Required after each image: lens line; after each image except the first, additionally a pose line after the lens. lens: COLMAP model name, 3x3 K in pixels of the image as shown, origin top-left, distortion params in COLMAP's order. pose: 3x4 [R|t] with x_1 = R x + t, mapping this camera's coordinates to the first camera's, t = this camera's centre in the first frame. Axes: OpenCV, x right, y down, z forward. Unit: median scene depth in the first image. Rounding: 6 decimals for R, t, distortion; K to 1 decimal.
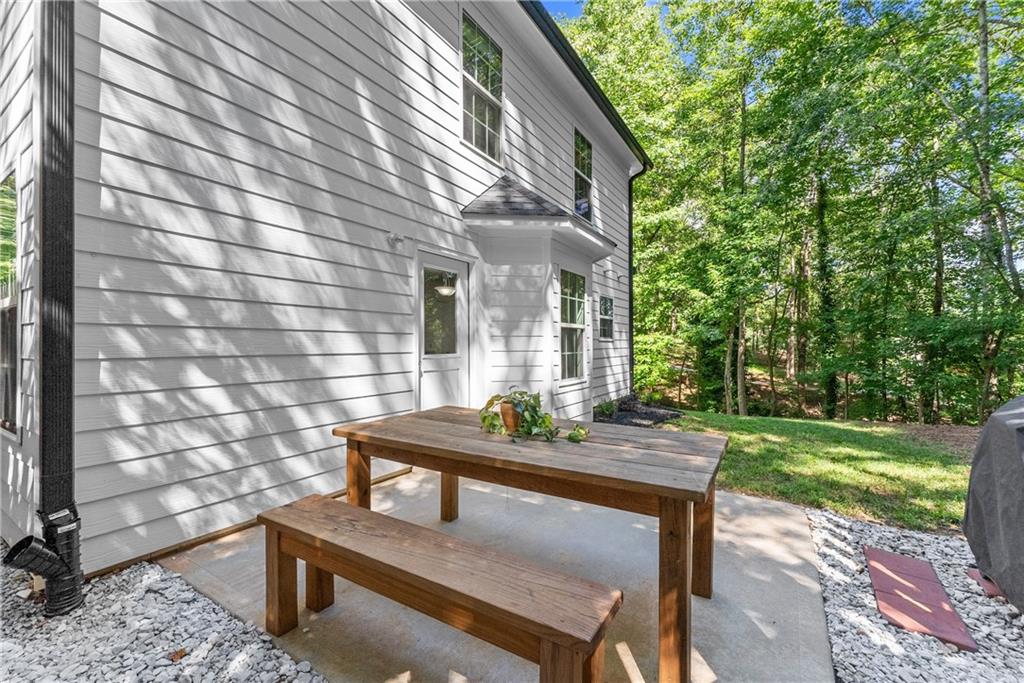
lens RADIAL K [[425.9, 0, 504.3], [0, 425.9, 342.1], [0, 0, 1]] dist [0.002113, -0.000518]
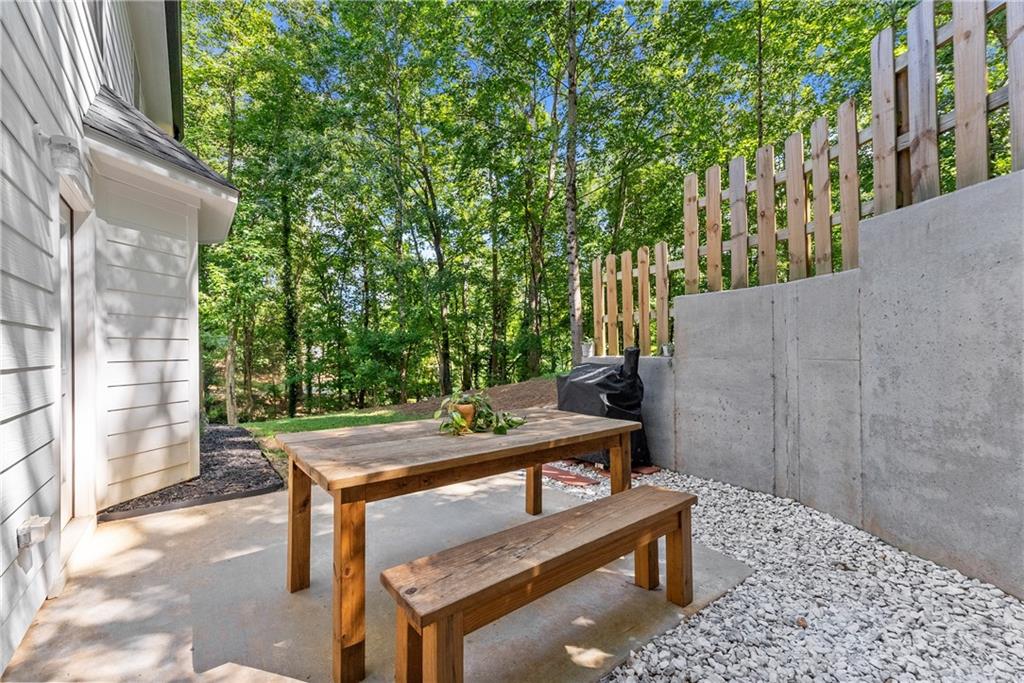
lens RADIAL K [[425.9, 0, 505.2], [0, 425.9, 343.2], [0, 0, 1]] dist [0.002113, -0.000518]
pose [[0.335413, 0.011740, 0.941998, -0.488250], [0.004013, 0.999895, -0.013891, 0.005071], [-0.942063, 0.008439, 0.335331, 0.288700]]
